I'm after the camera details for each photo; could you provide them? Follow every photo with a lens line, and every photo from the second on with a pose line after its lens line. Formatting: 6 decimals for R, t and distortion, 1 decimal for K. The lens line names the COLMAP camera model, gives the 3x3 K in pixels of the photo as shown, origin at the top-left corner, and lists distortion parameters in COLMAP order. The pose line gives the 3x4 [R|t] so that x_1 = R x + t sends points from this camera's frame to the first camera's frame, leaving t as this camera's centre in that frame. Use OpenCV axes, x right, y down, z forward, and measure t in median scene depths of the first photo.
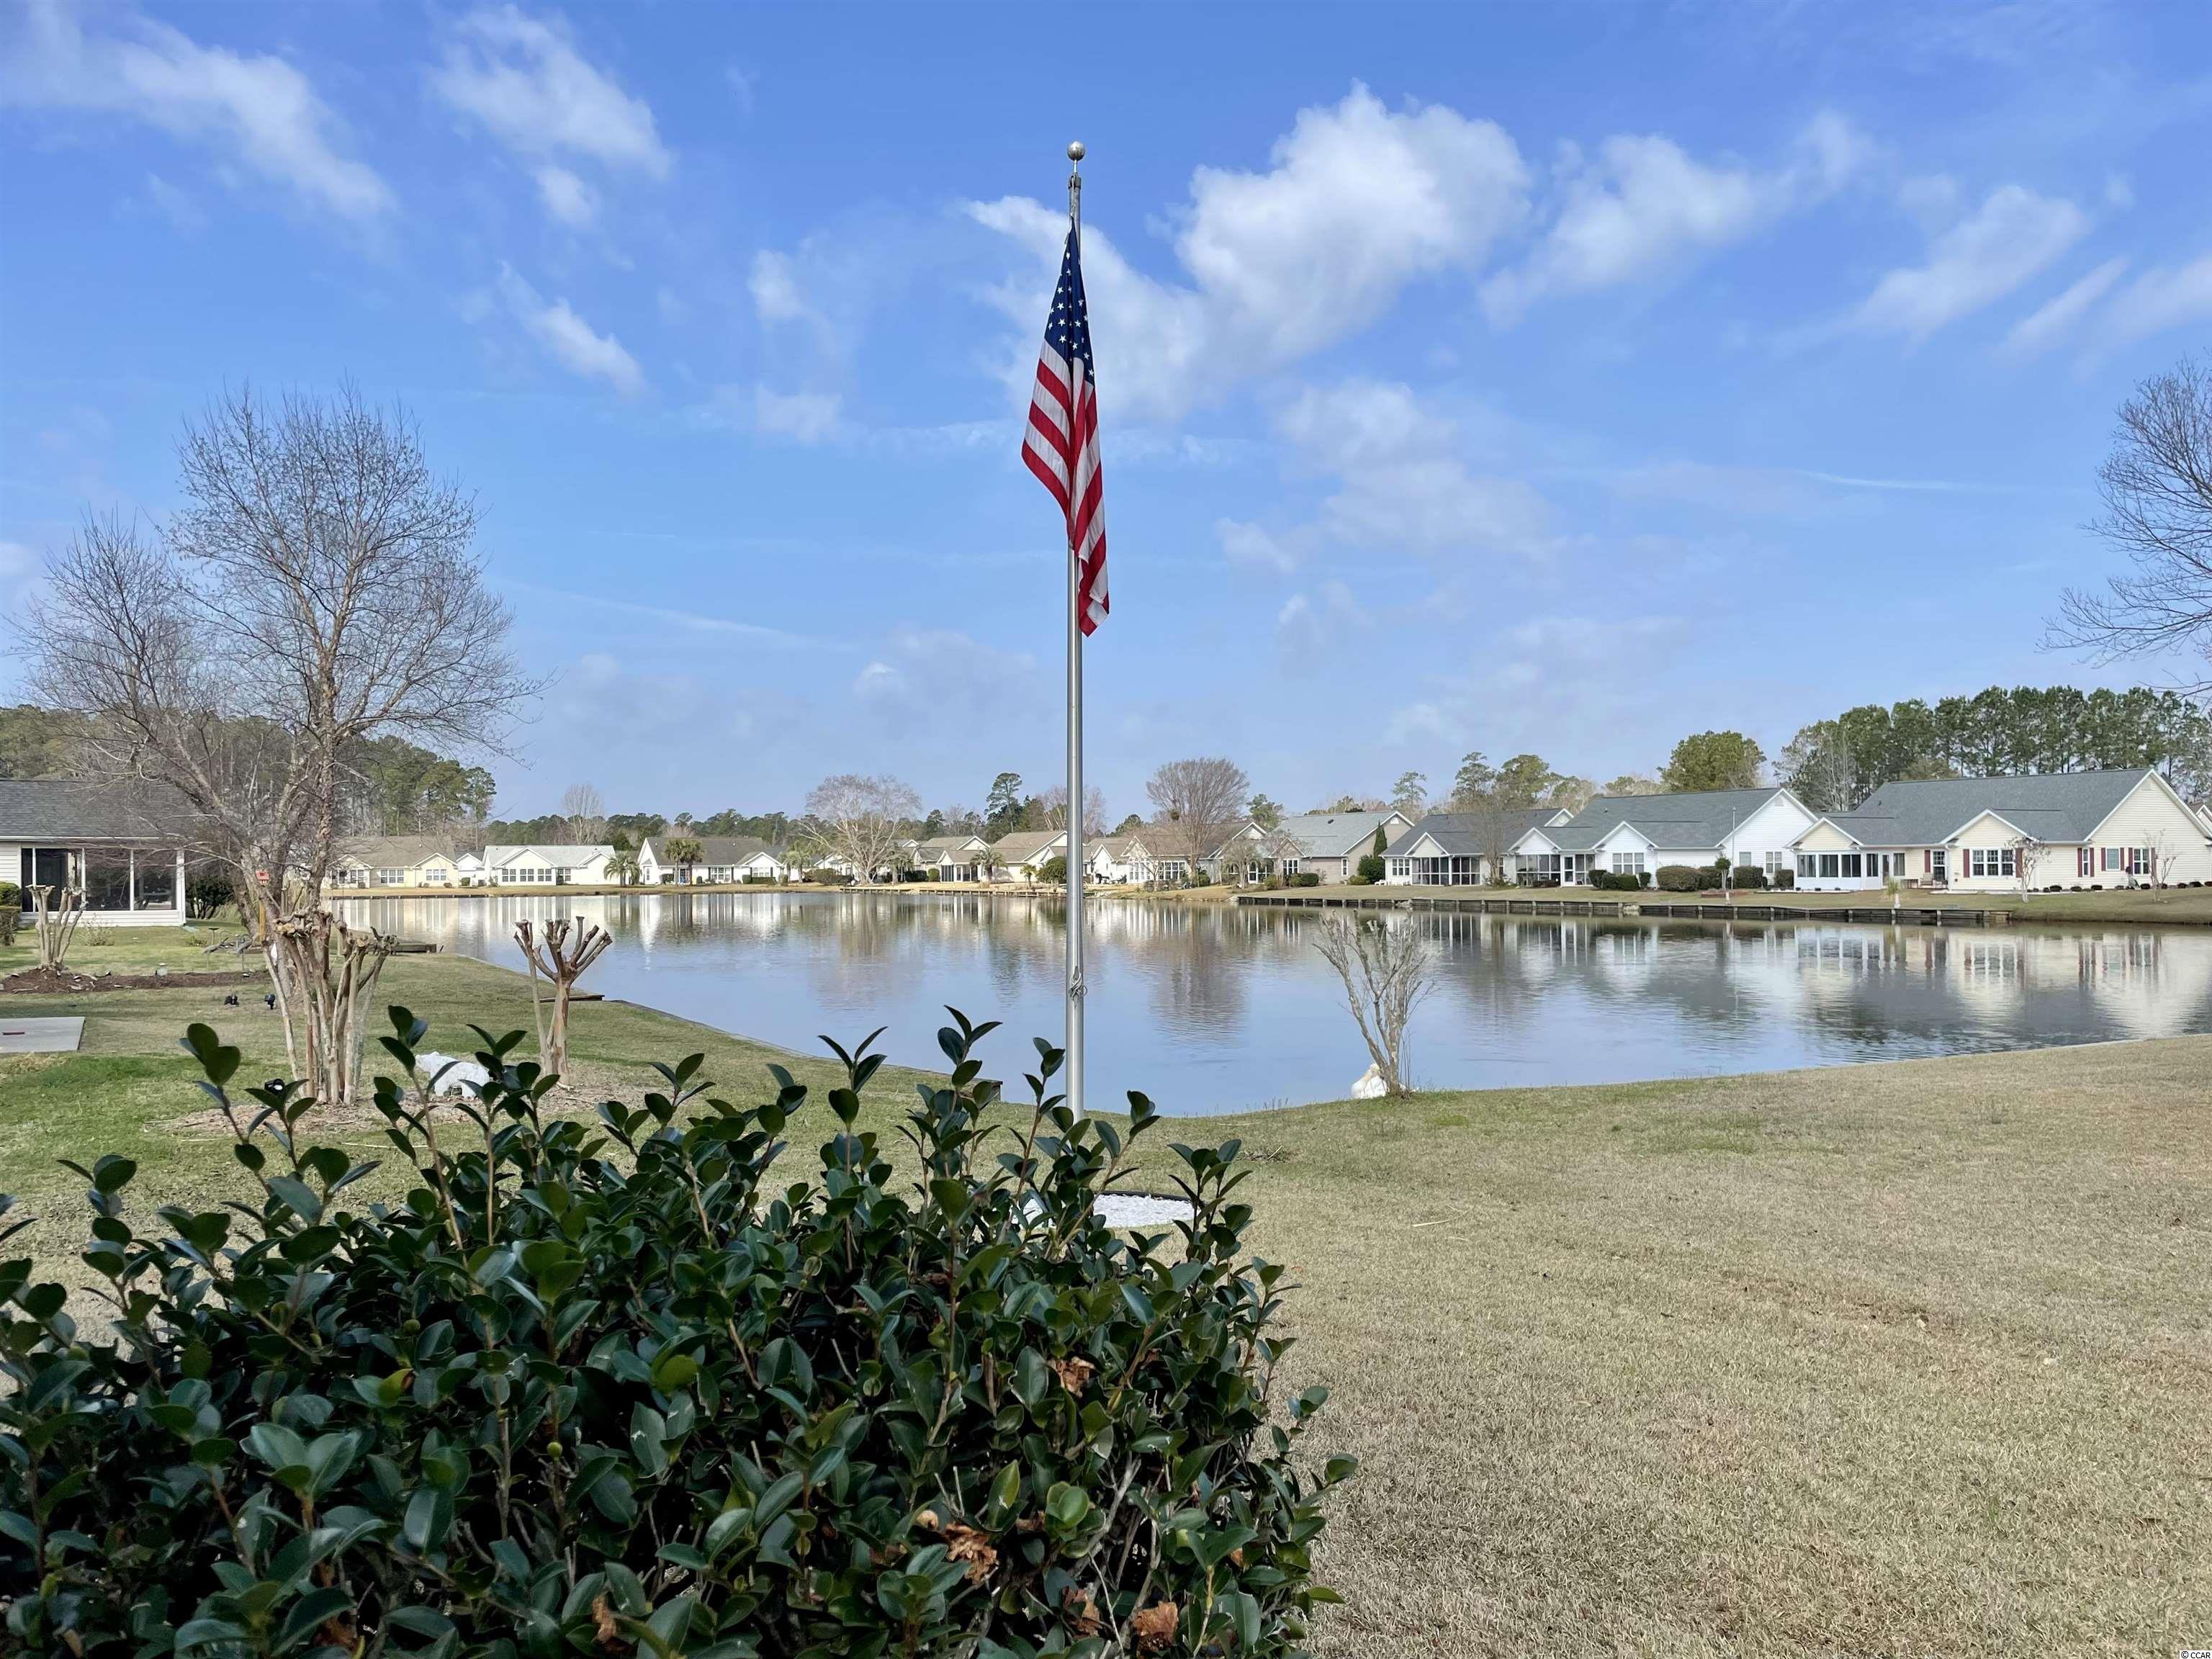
lens RADIAL K [[1669.4, 0, 1125.0], [0, 1669.4, 834.1], [0, 0, 1]] dist [0.083106, -0.104591]
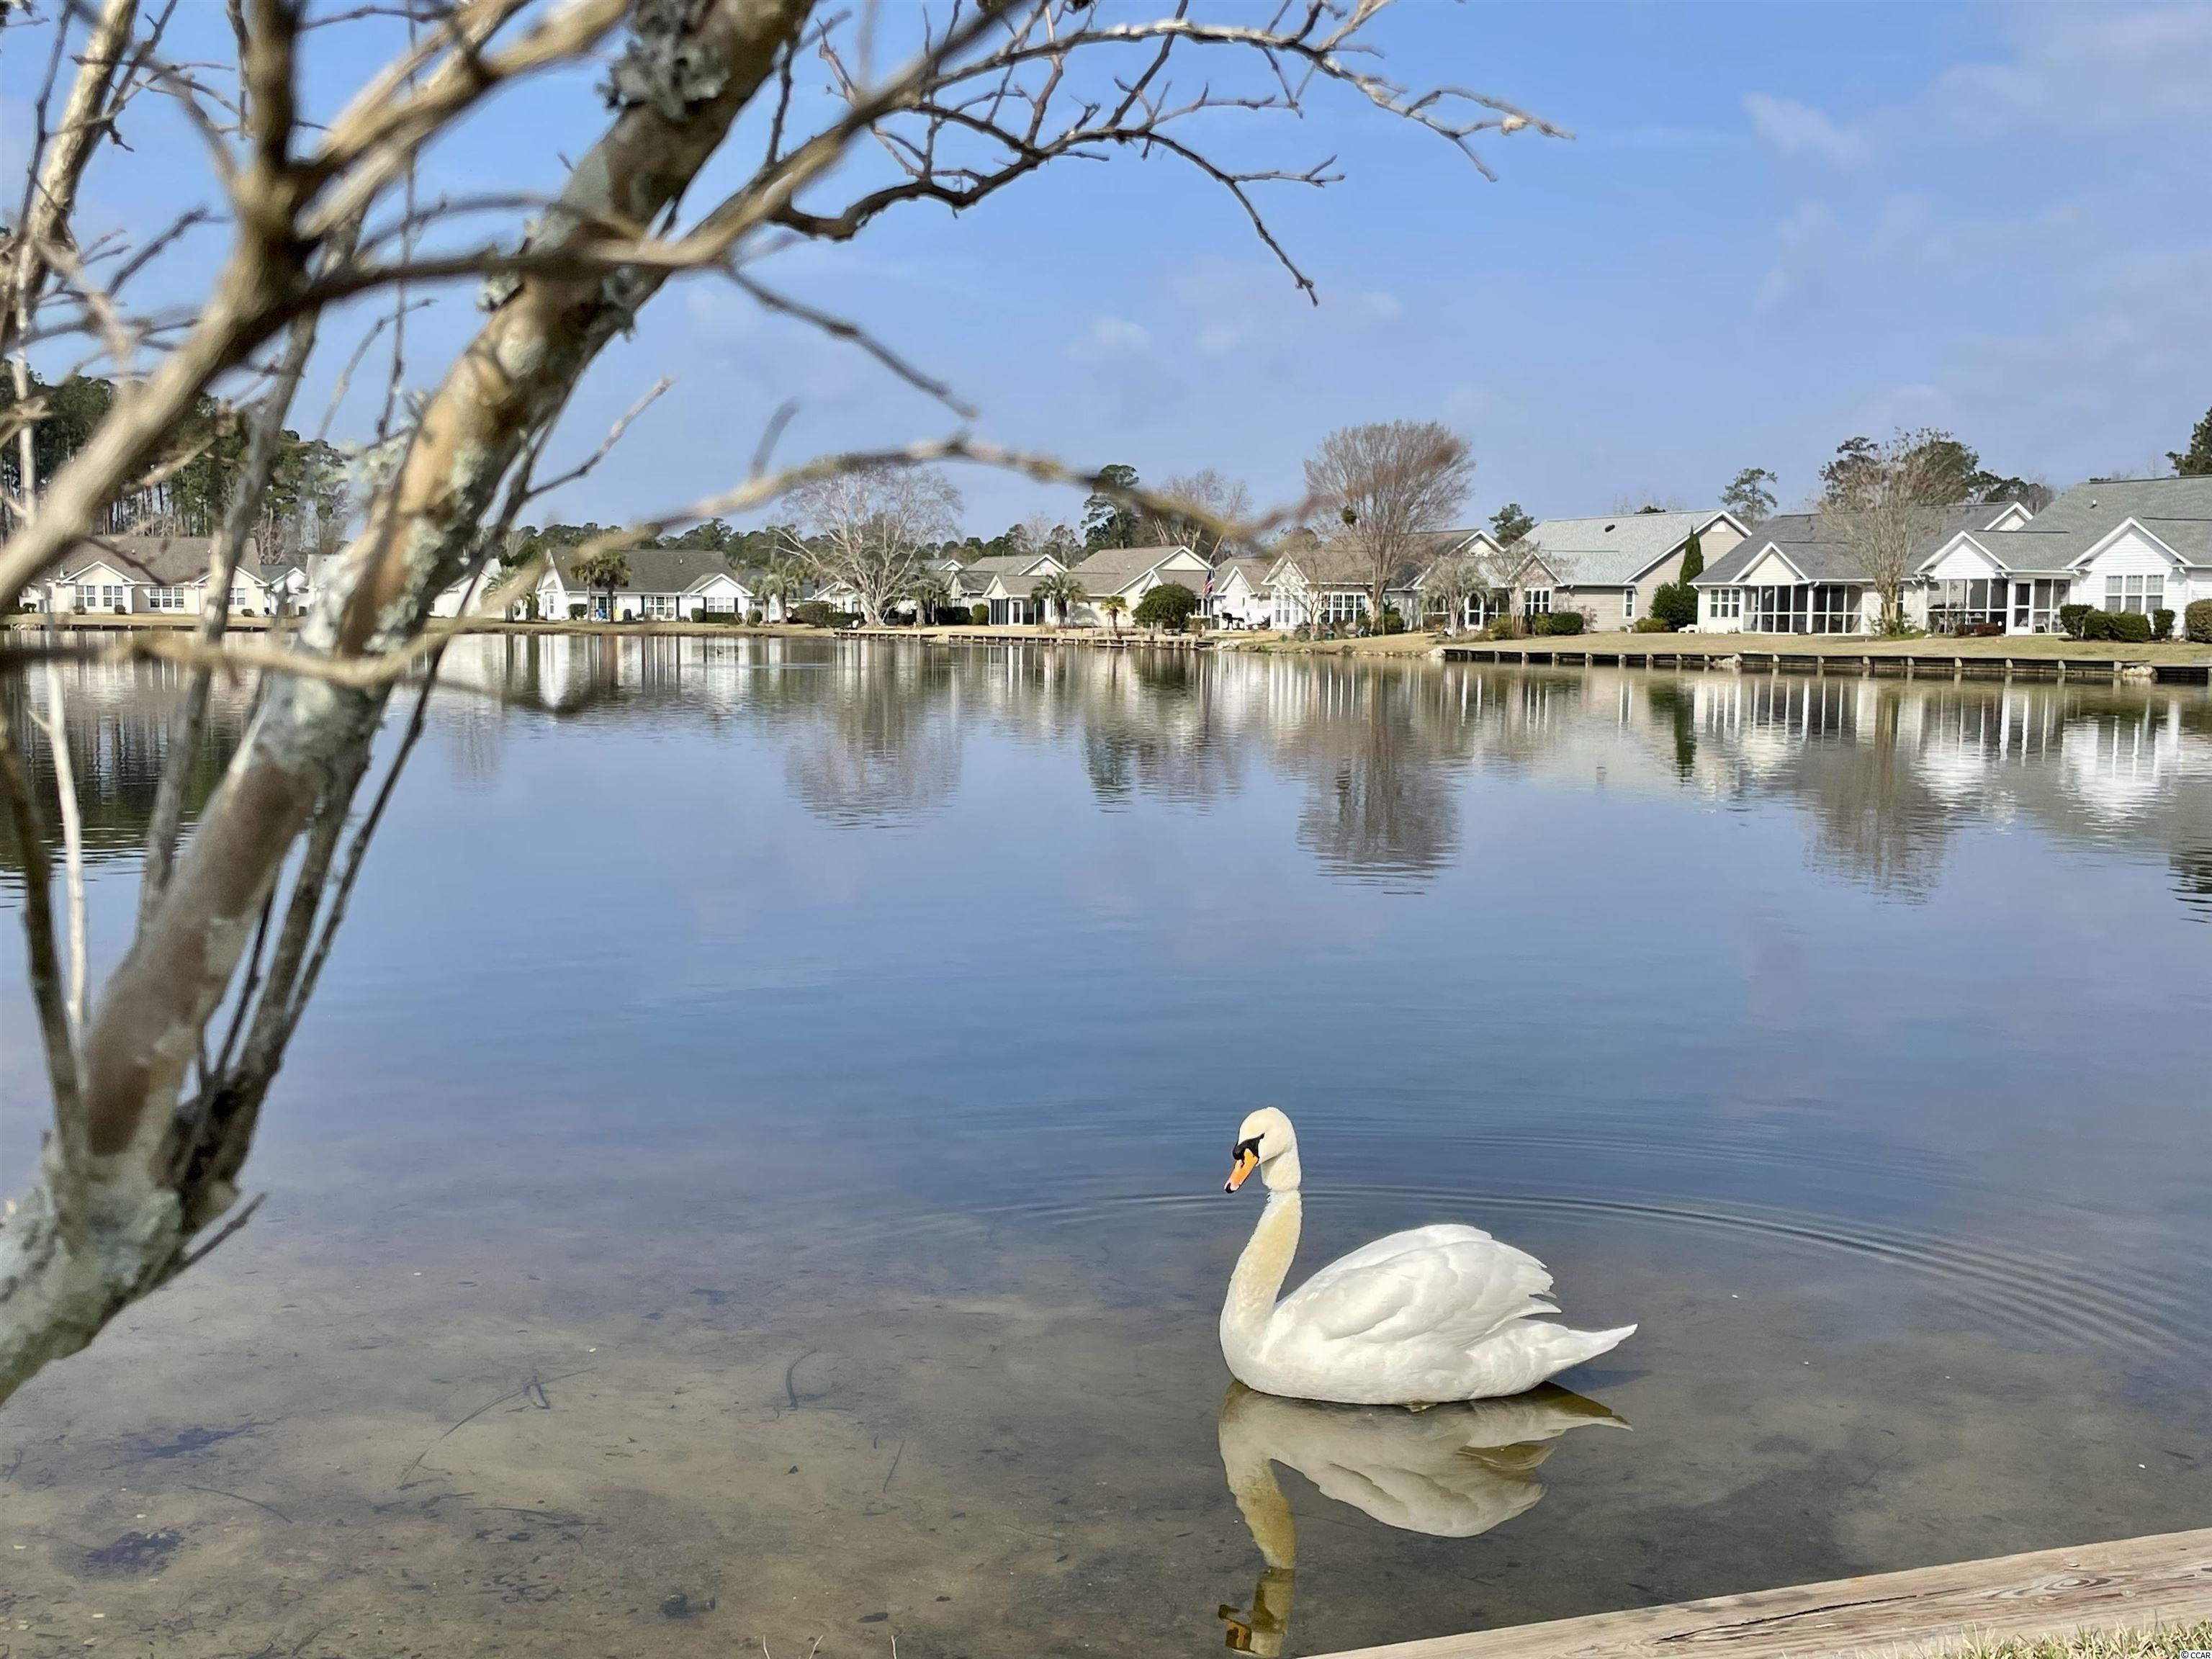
lens RADIAL K [[2273.6, 0, 1129.2], [0, 2273.6, 867.6], [0, 0, 1]] dist [0.118220, 0.000000]
pose [[0.995851, 0.025655, -0.087312, 0.027001], [-0.014730, 0.992230, 0.123543, 0.015091], [0.089803, -0.121744, 0.988491, 0.157252]]
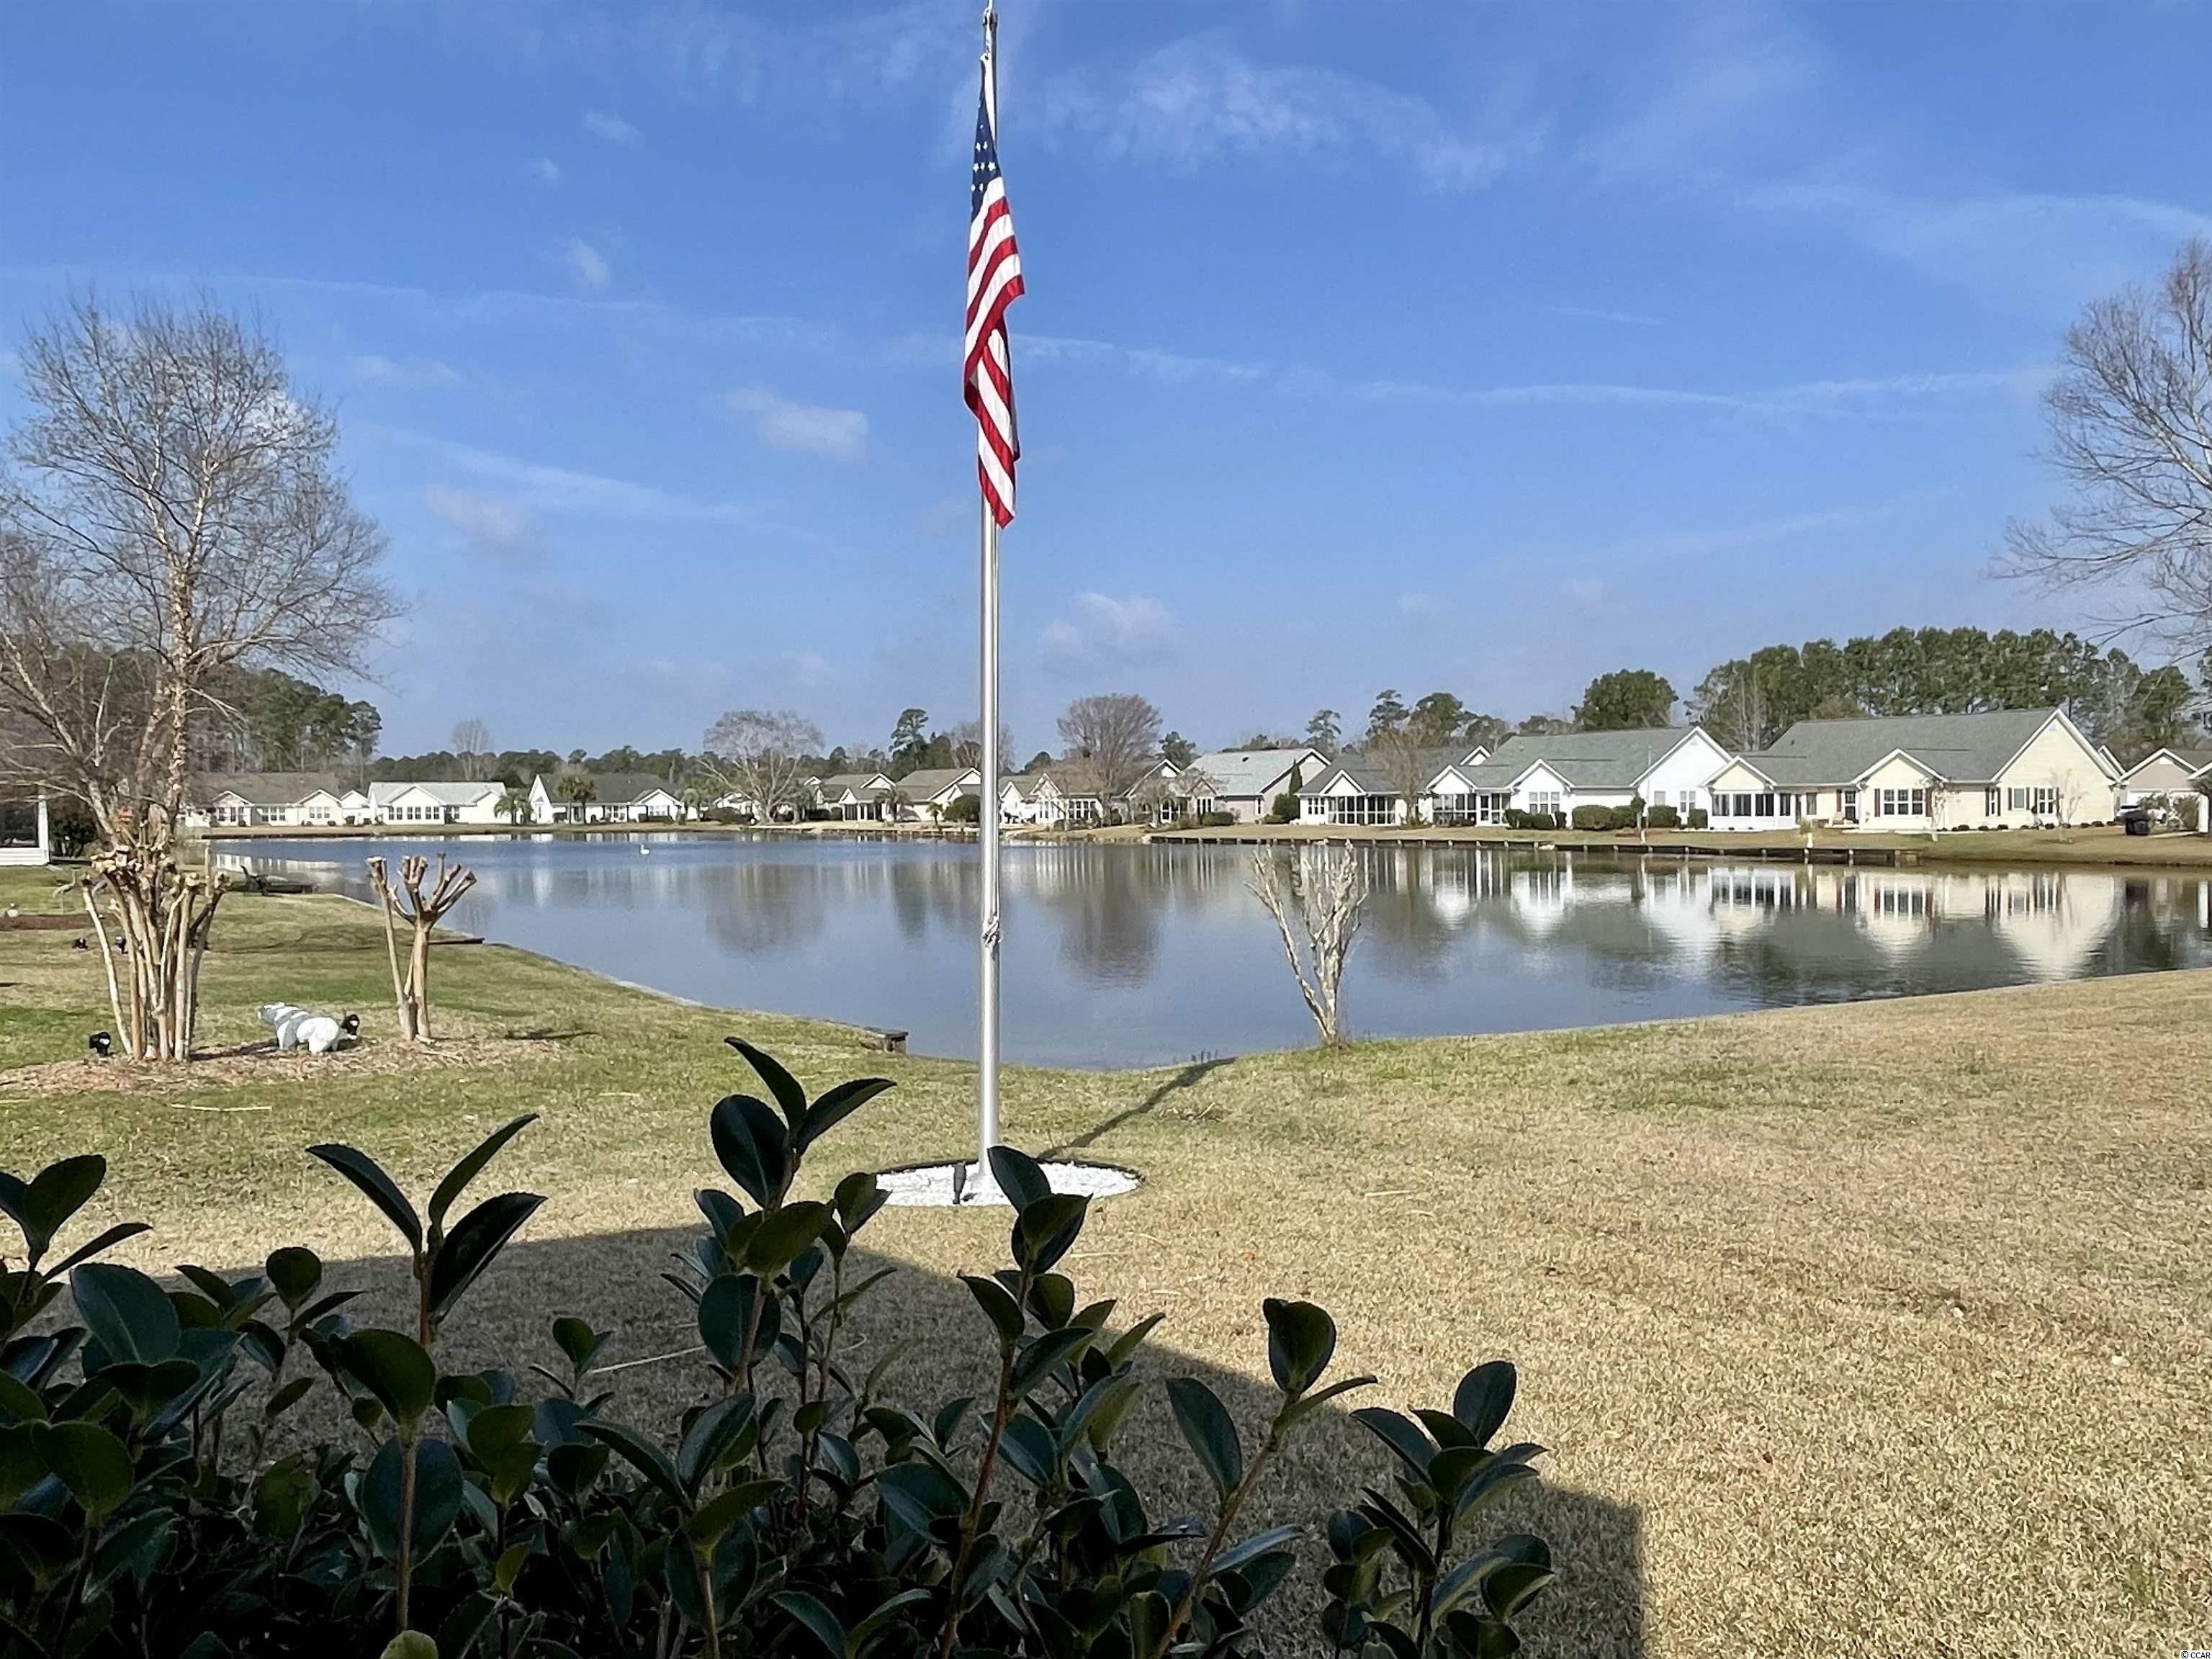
lens RADIAL K [[1669.4, 0, 1108.7], [0, 1669.4, 805.9], [0, 0, 1]] dist [0.083106, -0.104591]
pose [[0.998931, 0.002207, 0.046174, -0.001908], [-0.003060, 0.999826, 0.018418, 0.001893], [-0.046125, -0.018539, 0.998764, 0.024950]]
